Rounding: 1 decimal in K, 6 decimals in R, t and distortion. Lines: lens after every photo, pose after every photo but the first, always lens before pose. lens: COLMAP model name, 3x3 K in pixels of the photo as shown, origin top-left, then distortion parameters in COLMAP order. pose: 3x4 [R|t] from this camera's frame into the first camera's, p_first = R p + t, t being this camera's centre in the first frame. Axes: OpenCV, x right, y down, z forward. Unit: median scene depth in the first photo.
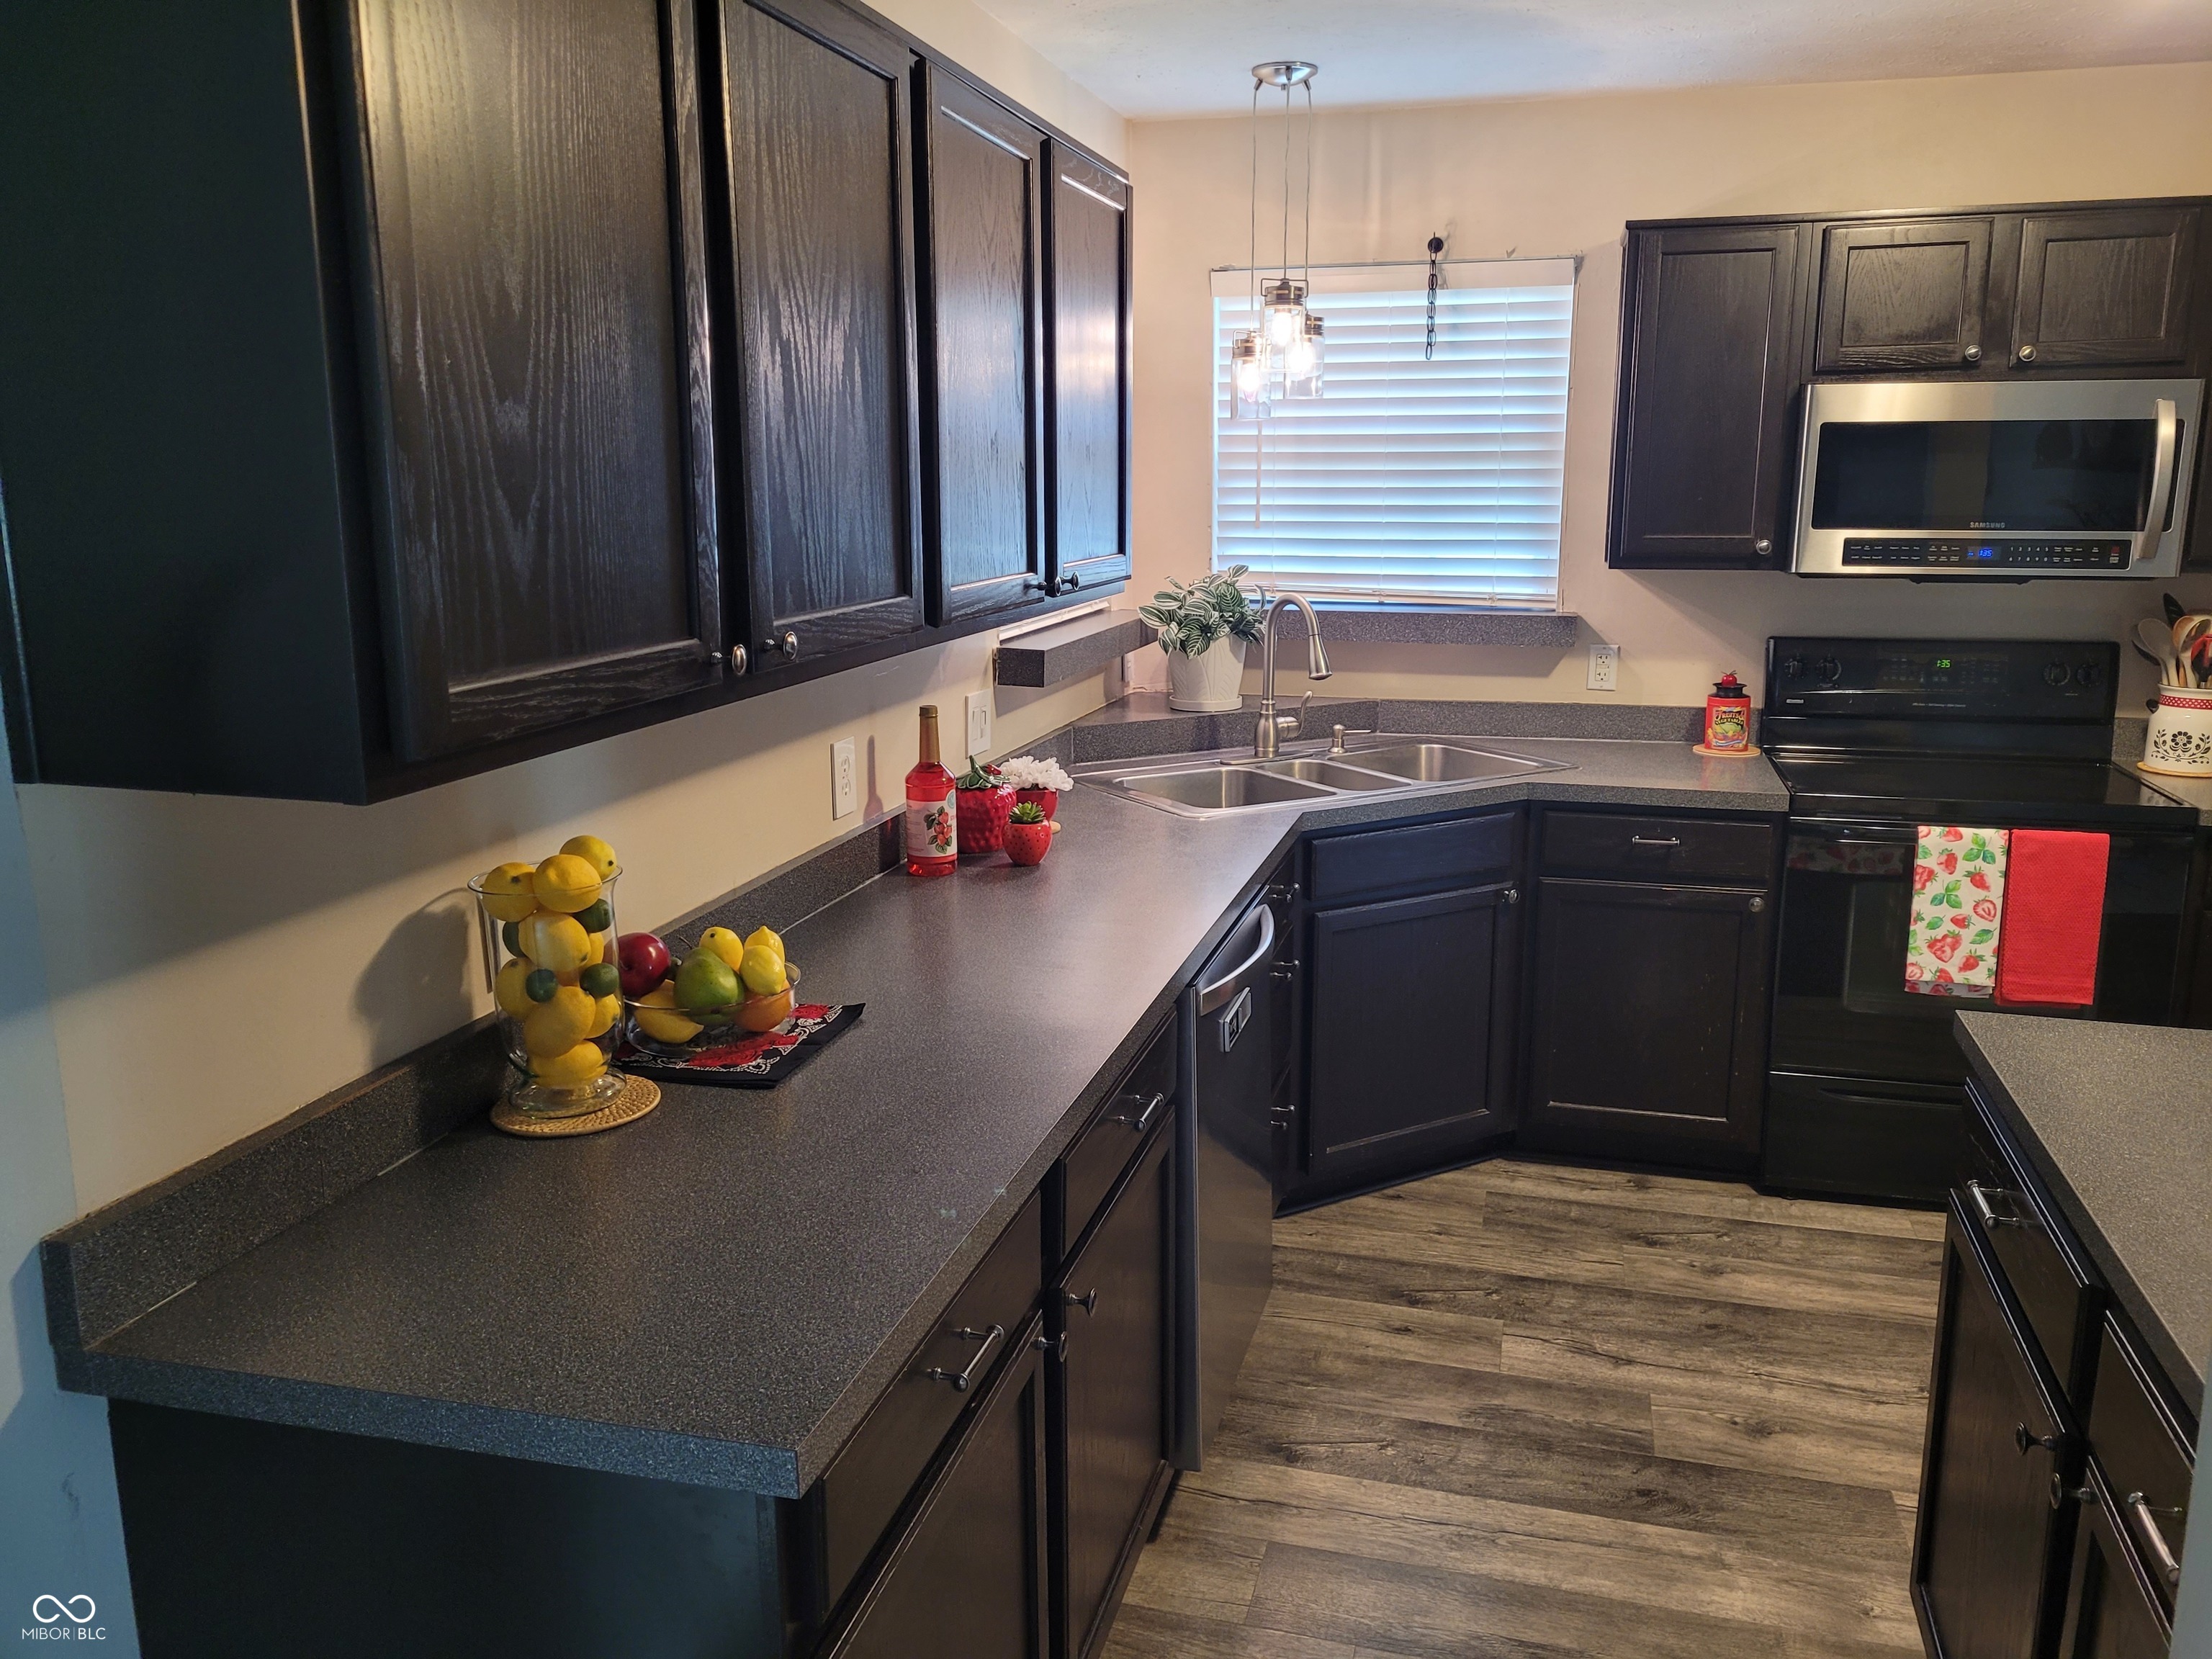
lens RADIAL K [[1660.8, 0, 1124.5], [0, 1660.8, 808.4], [0, 0, 1]] dist [0.053180, -0.043222]
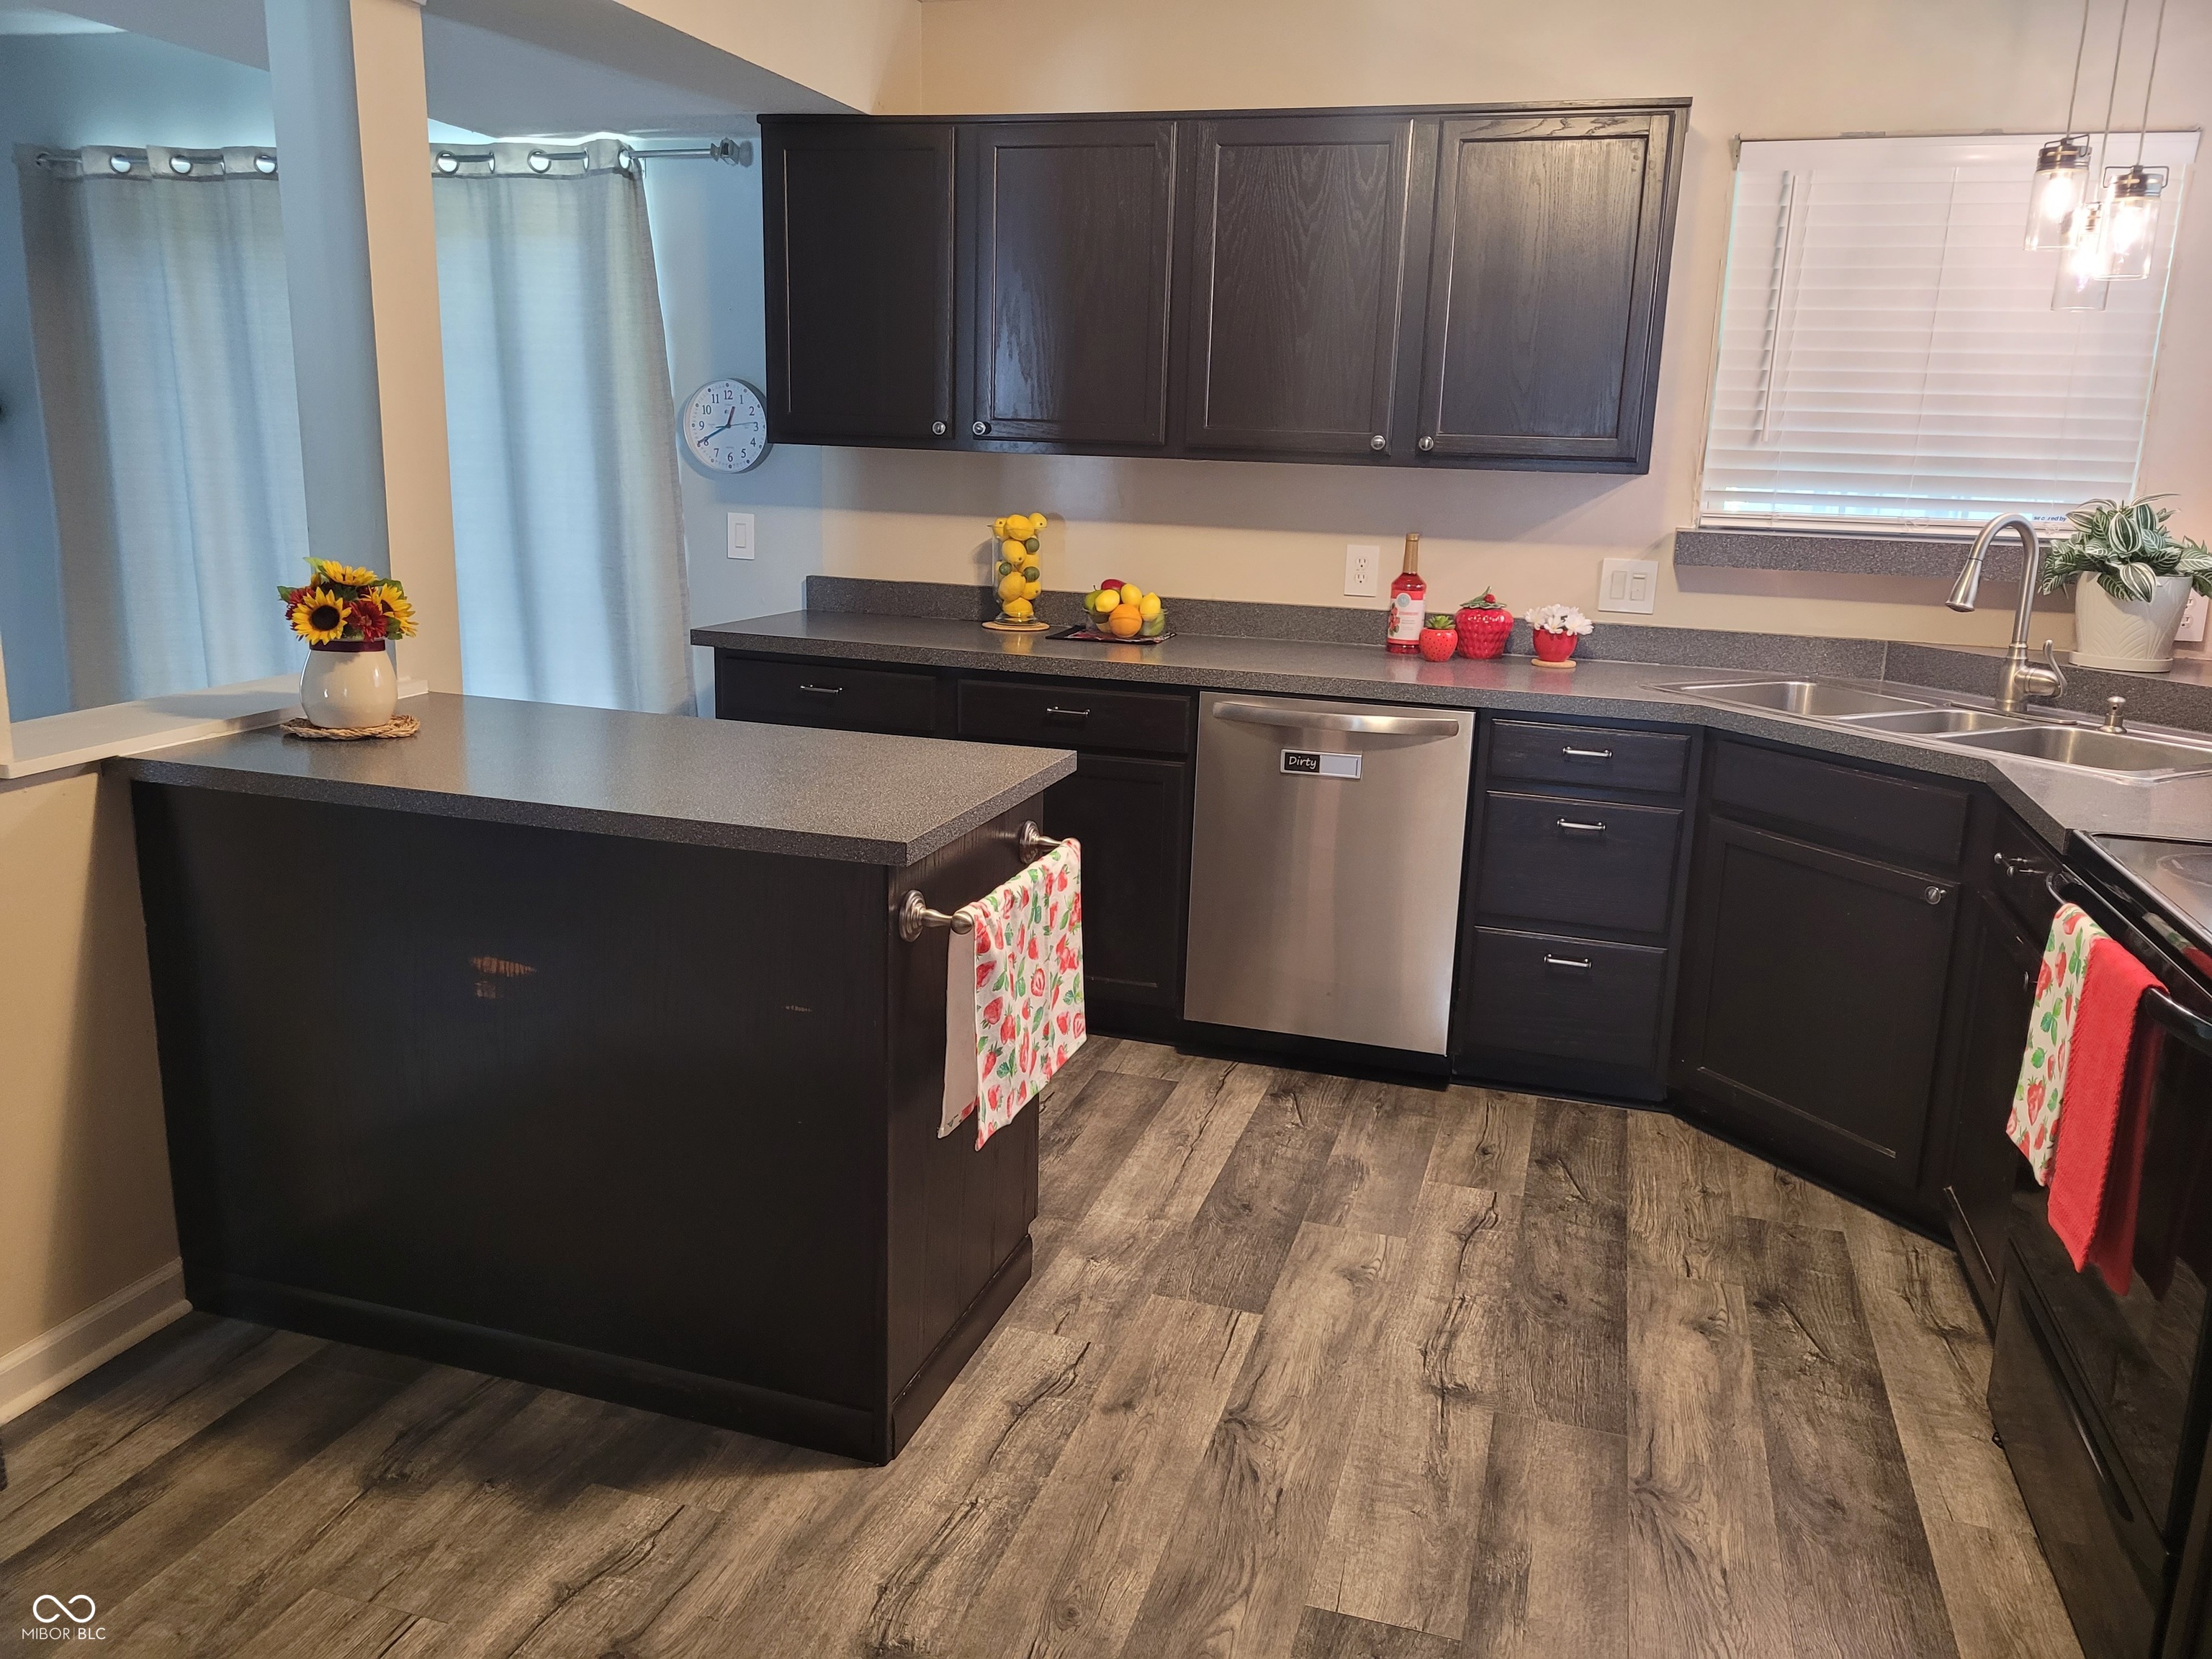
lens RADIAL K [[1660.8, 0, 1128.8], [0, 1660.8, 809.9], [0, 0, 1]] dist [0.053180, -0.043222]
pose [[-0.023646, 0.223749, -0.974360, 1.027348], [-0.233394, 0.946465, 0.223007, -0.075918], [0.972095, 0.232682, 0.029842, 0.599496]]
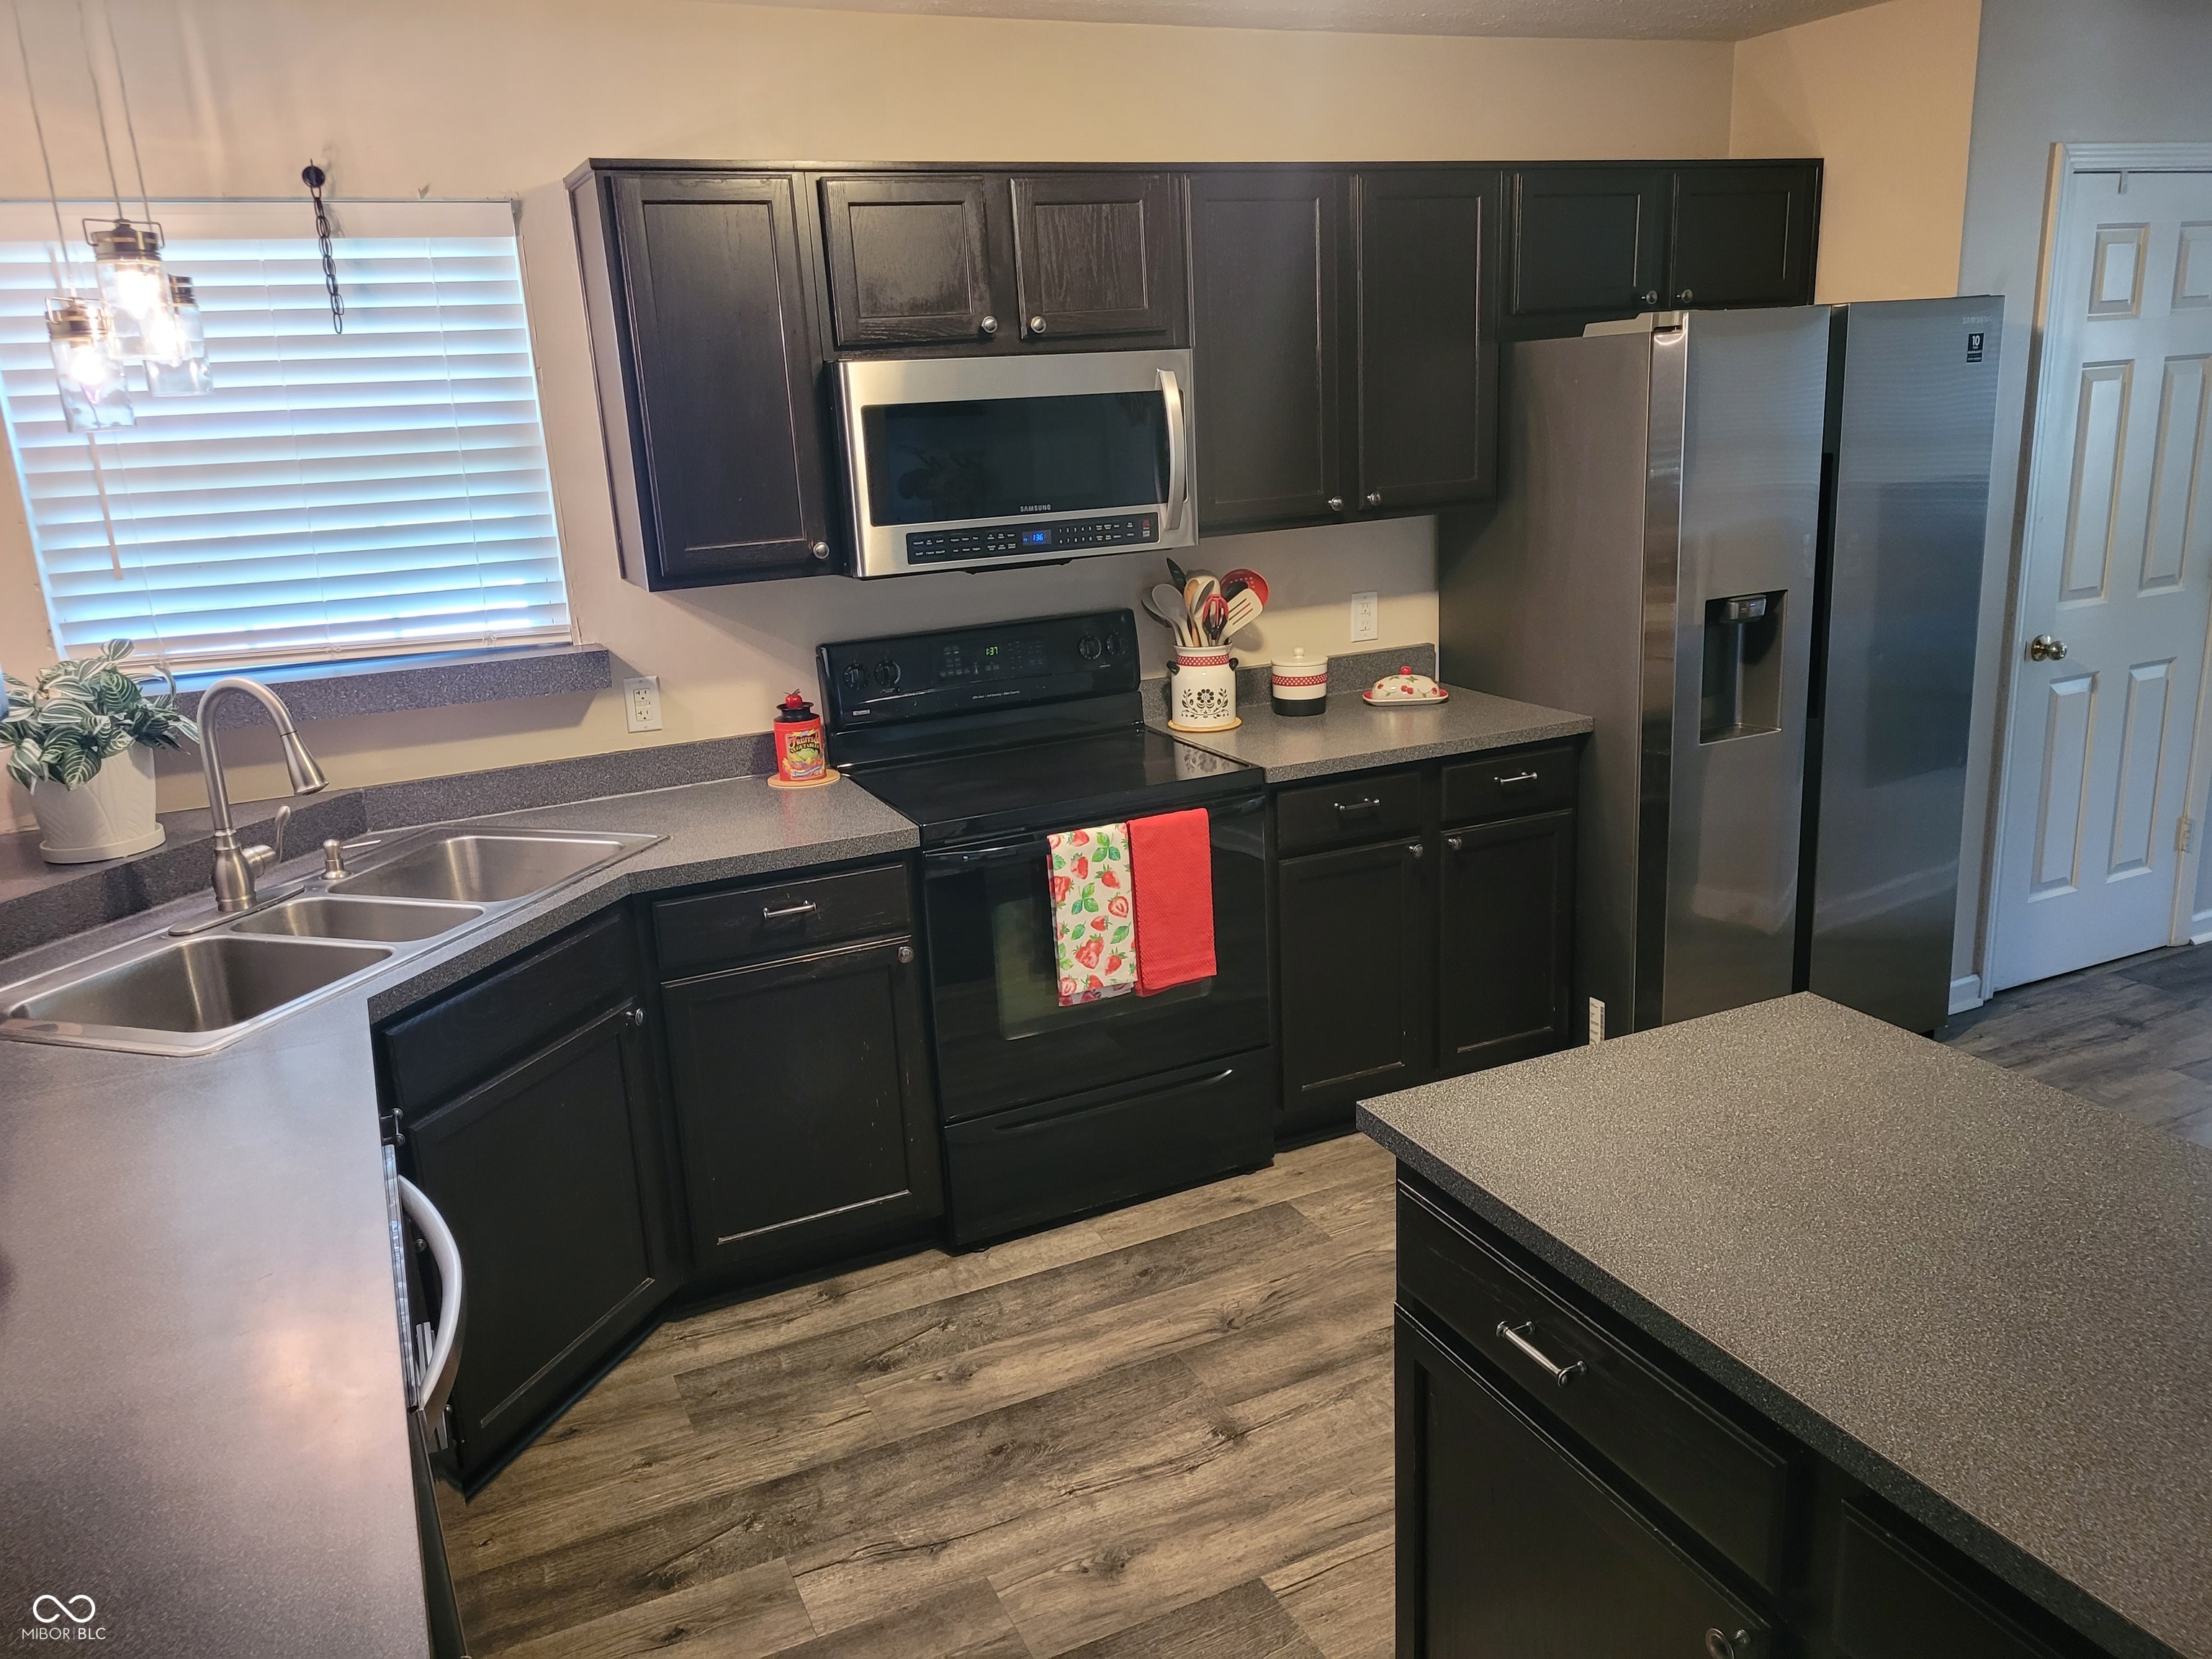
lens RADIAL K [[1660.8, 0, 1118.8], [0, 1660.8, 835.0], [0, 0, 1]] dist [0.053180, -0.043222]
pose [[0.766329, -0.203955, 0.609215, -0.060345], [0.176354, 0.978625, 0.105792, -0.077249], [-0.617770, 0.026366, 0.785917, 0.230311]]
